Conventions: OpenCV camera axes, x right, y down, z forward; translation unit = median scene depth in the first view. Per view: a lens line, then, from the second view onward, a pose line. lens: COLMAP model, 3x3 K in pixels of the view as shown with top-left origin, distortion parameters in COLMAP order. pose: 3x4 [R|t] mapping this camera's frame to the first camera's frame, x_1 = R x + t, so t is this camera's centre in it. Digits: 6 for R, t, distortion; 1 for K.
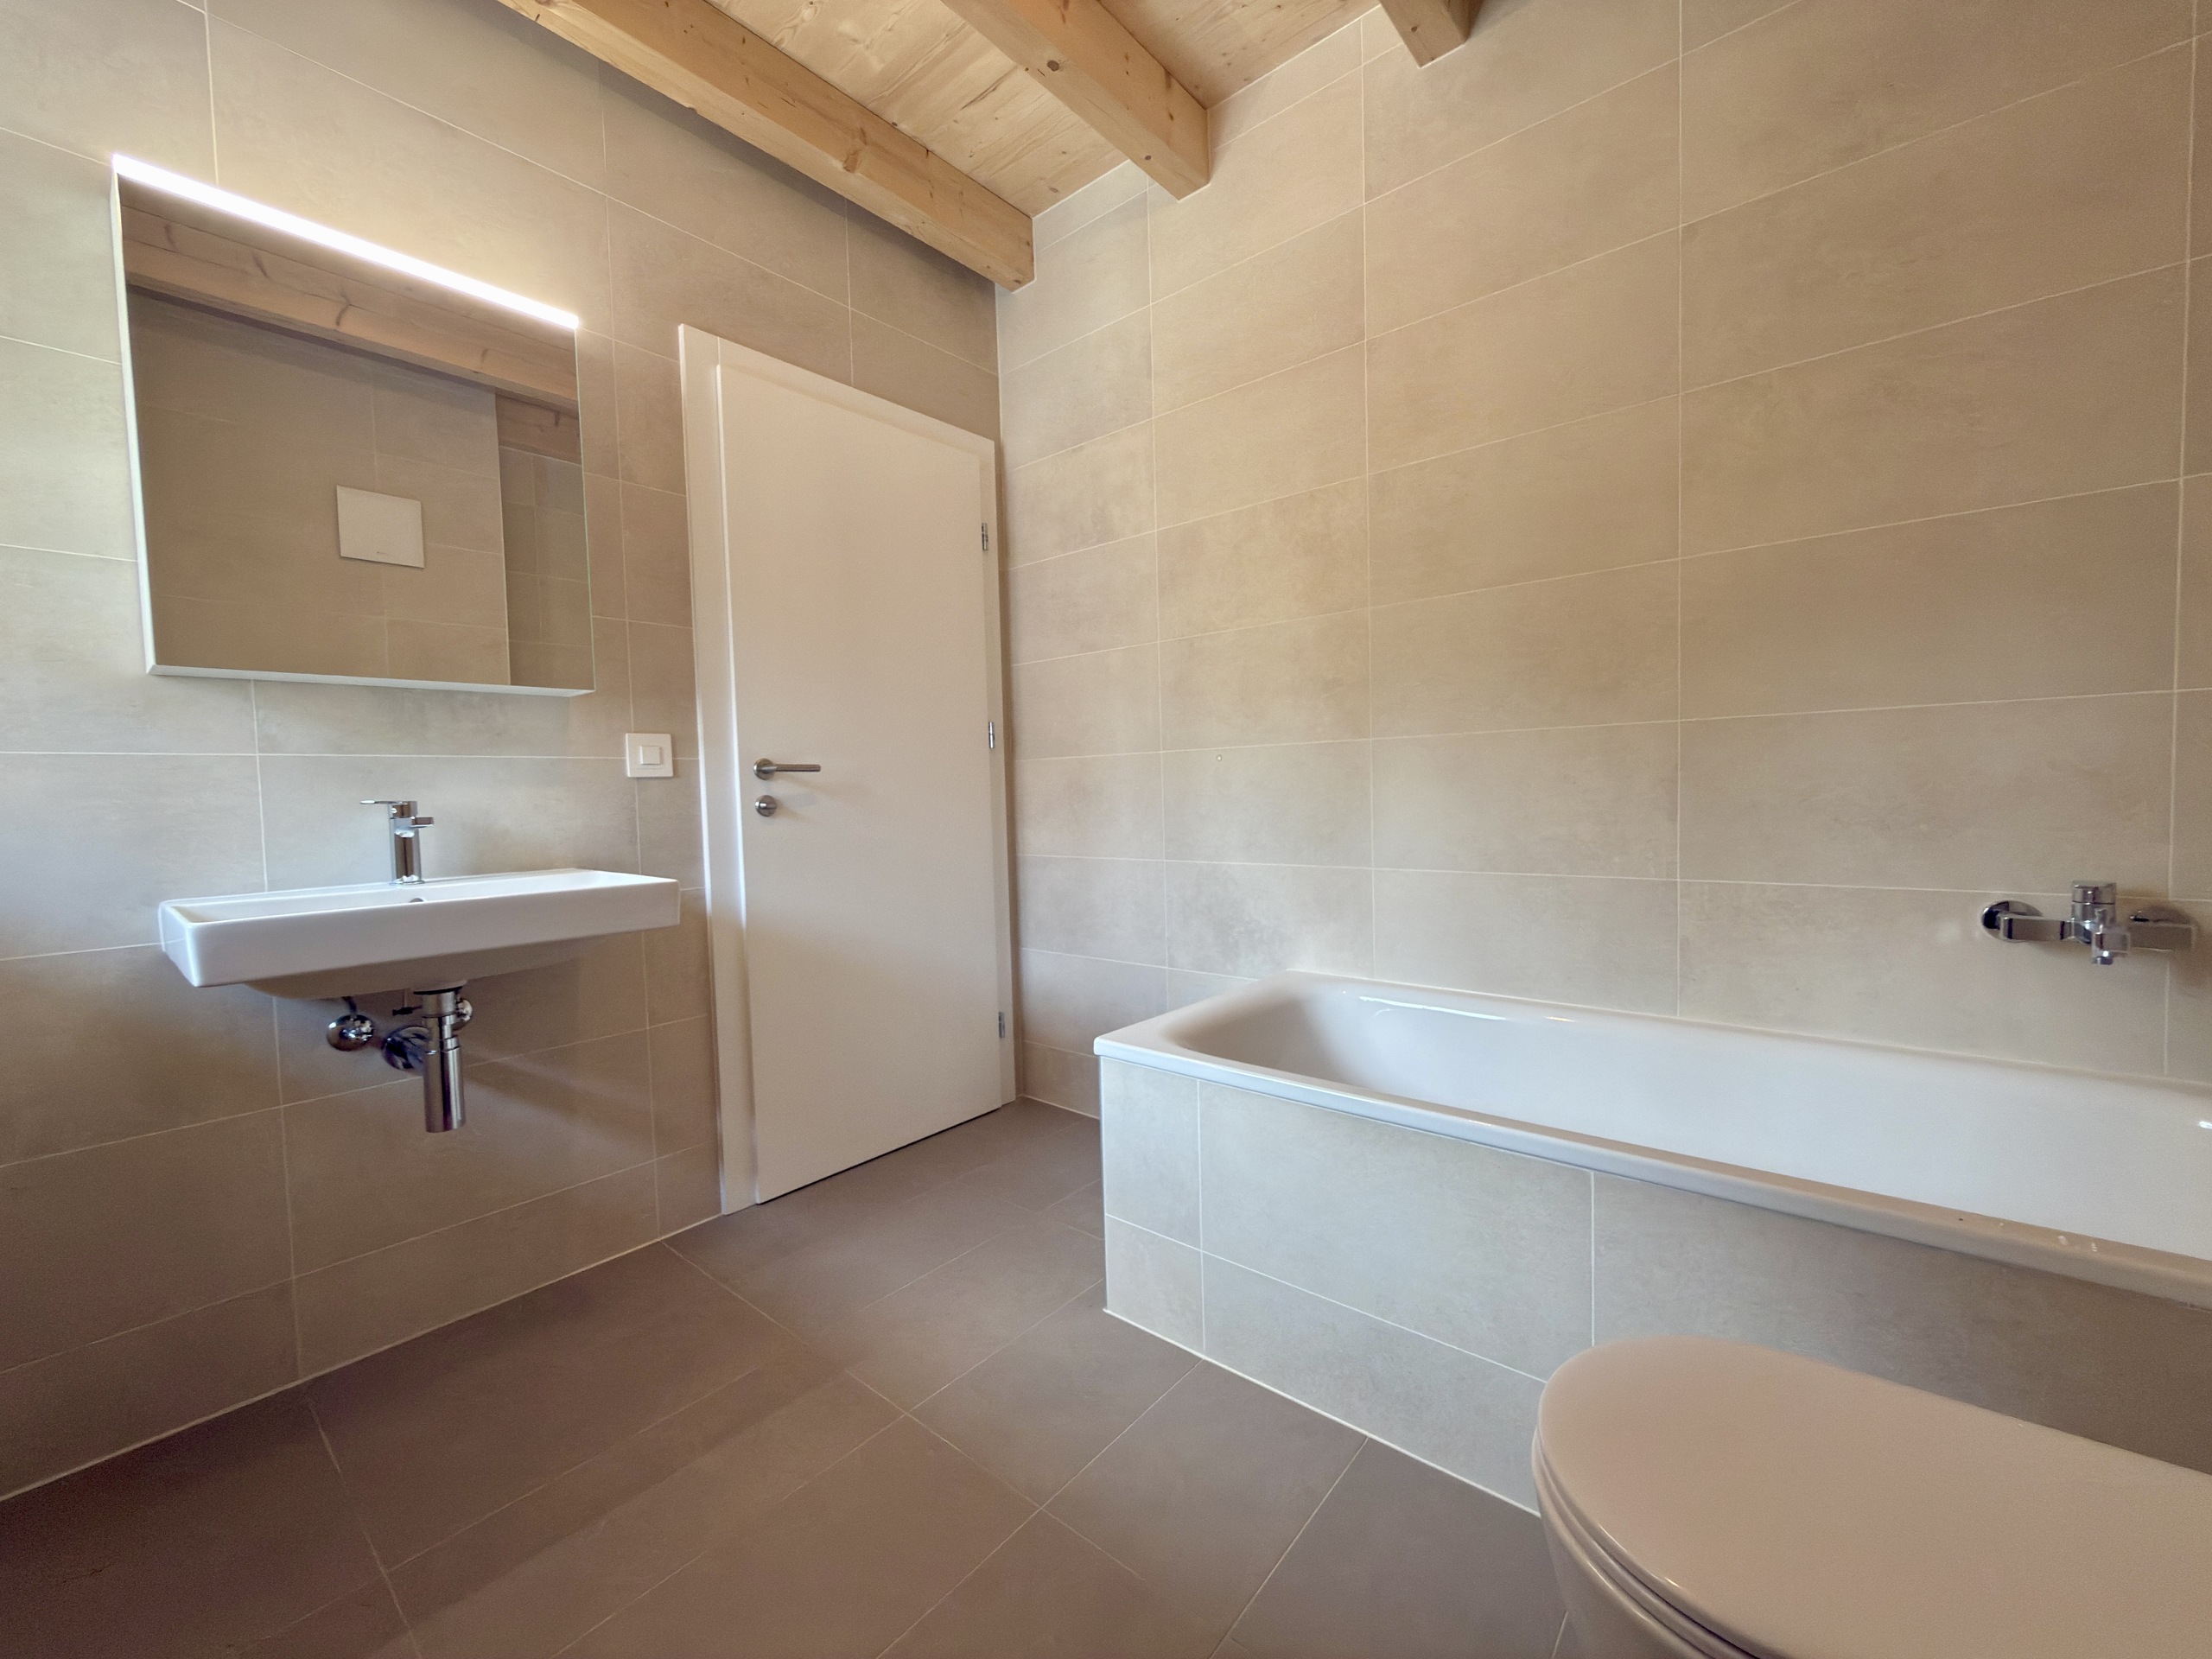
lens RADIAL K [[883.9, 0, 1108.2], [0, 883.9, 826.6], [0, 0, 1]] dist [0.000461, 0.000067]
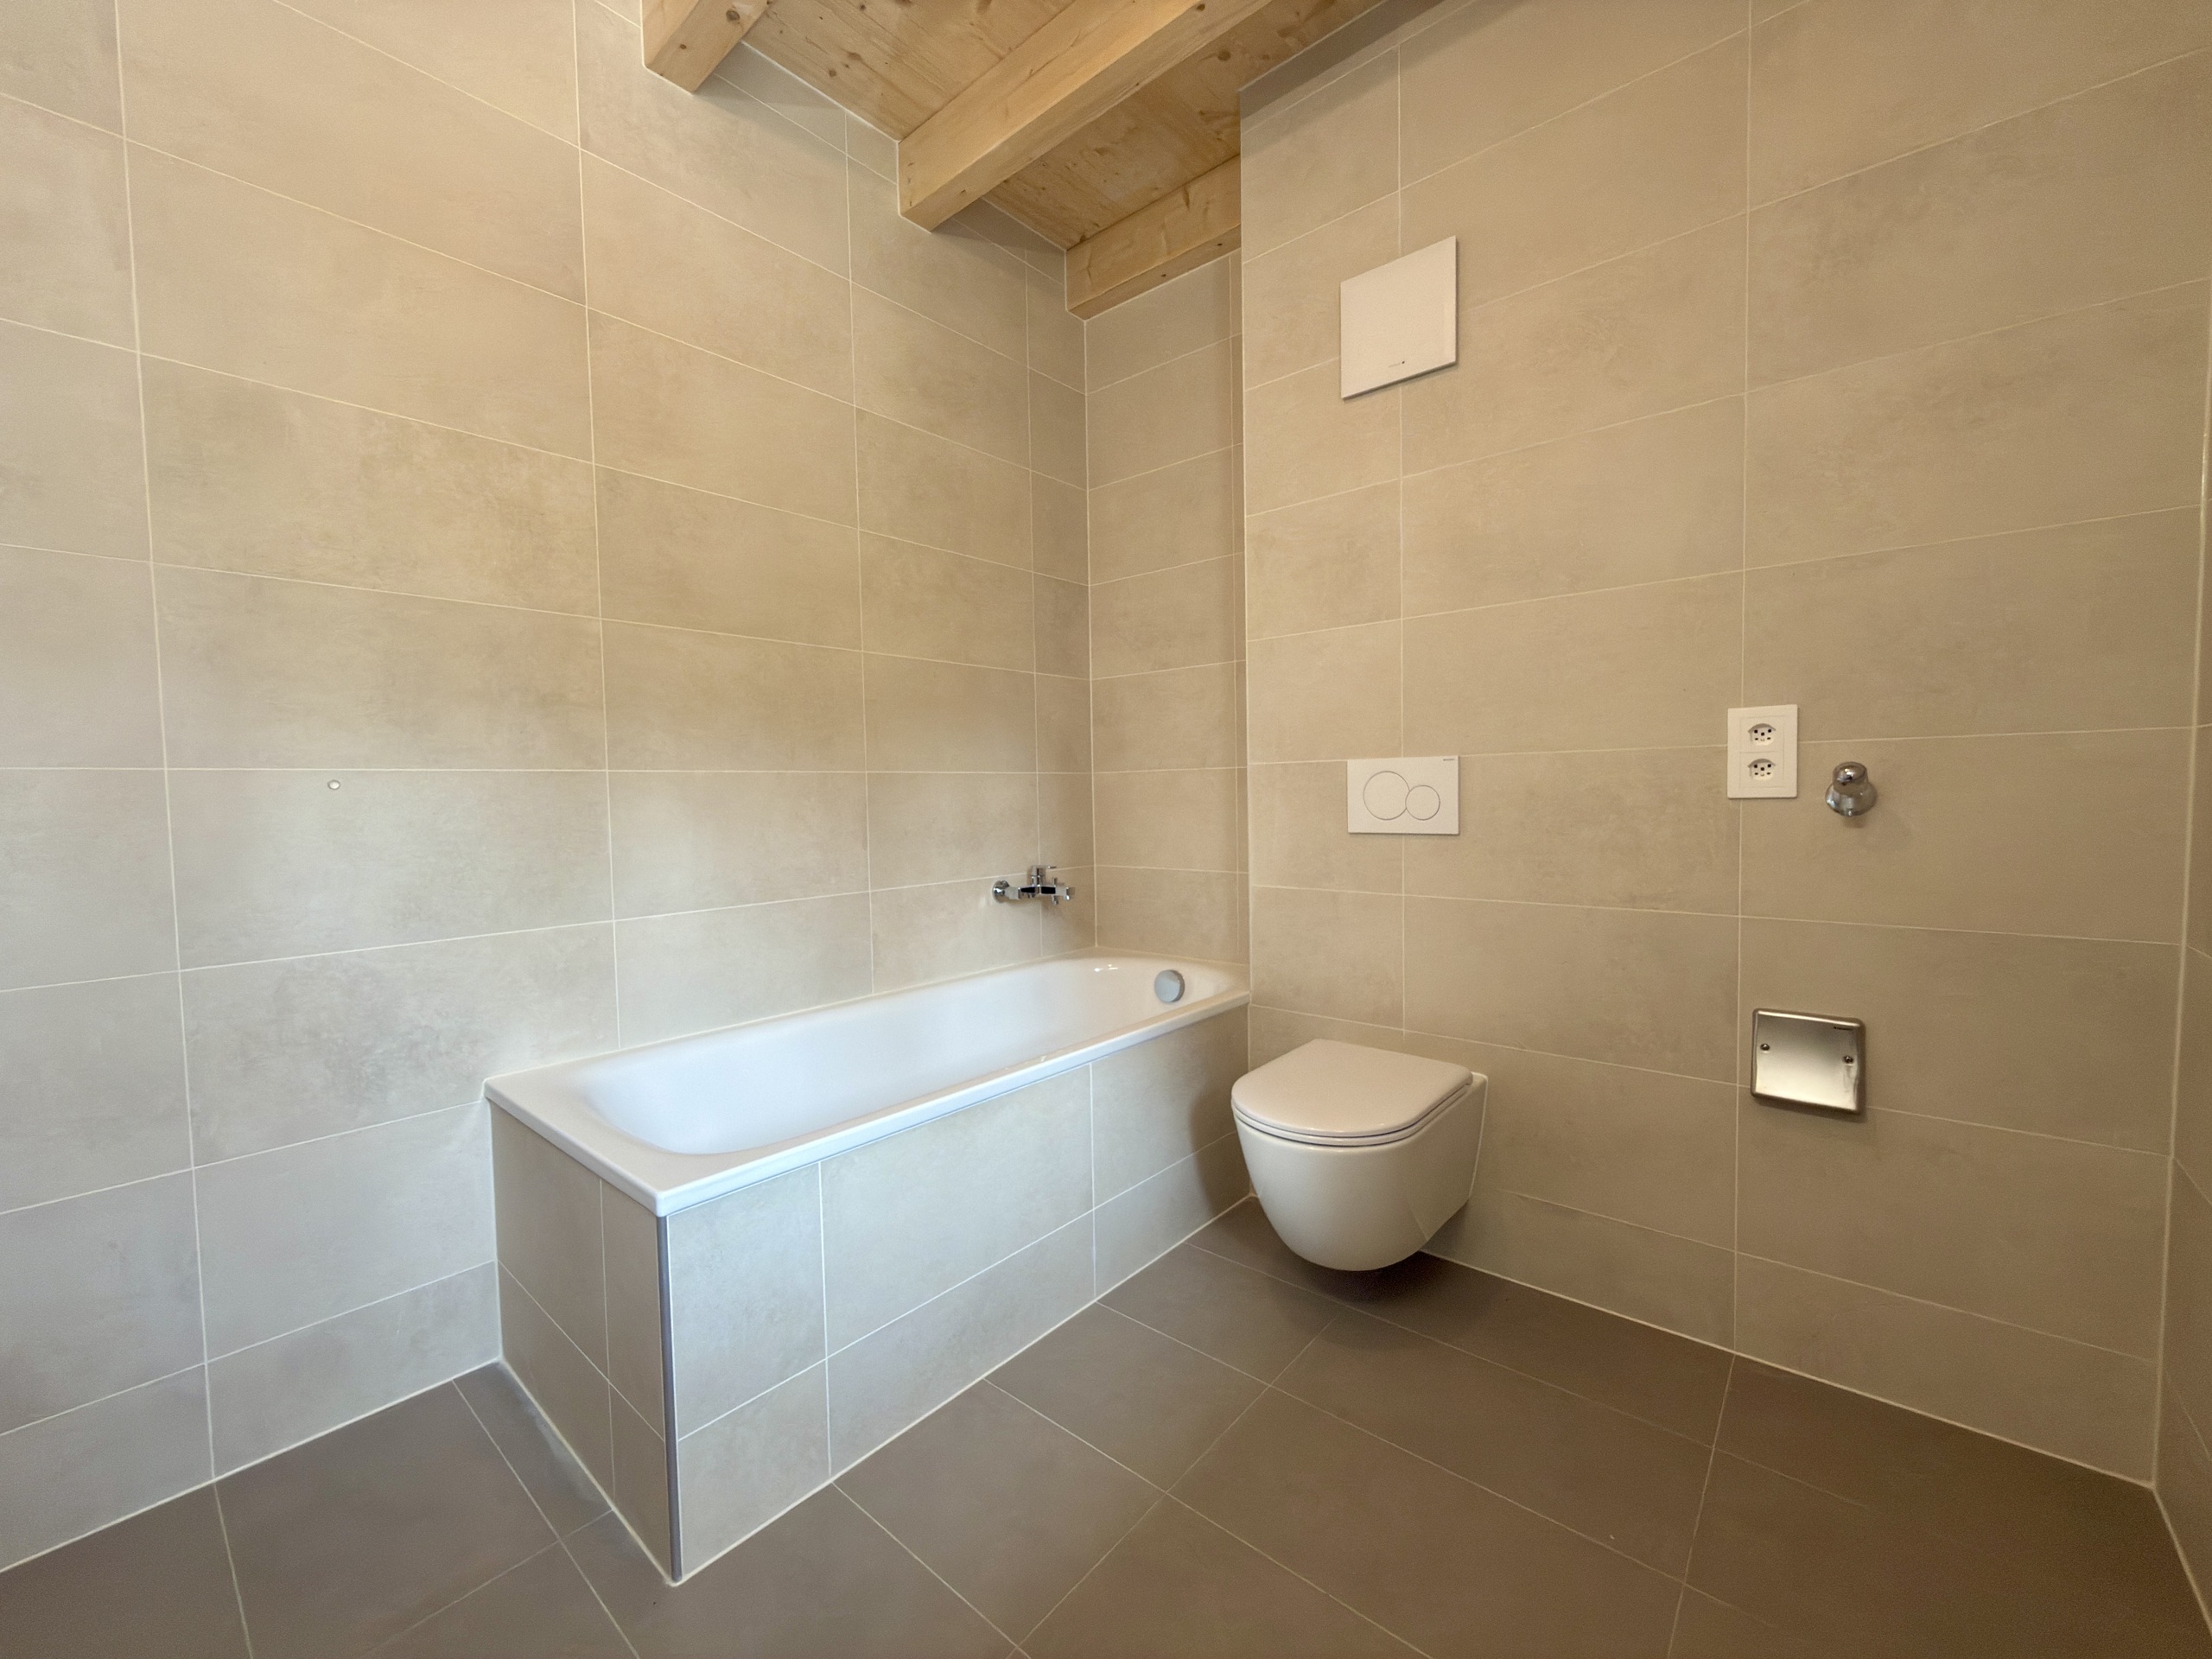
lens RADIAL K [[883.9, 0, 1108.2], [0, 883.9, 826.6], [0, 0, 1]] dist [0.000461, 0.000067]
pose [[0.012412, -0.011397, 0.999858, -0.601006], [0.061749, 0.998035, 0.010610, -0.025499], [-0.998015, 0.061609, 0.013092, 0.545623]]
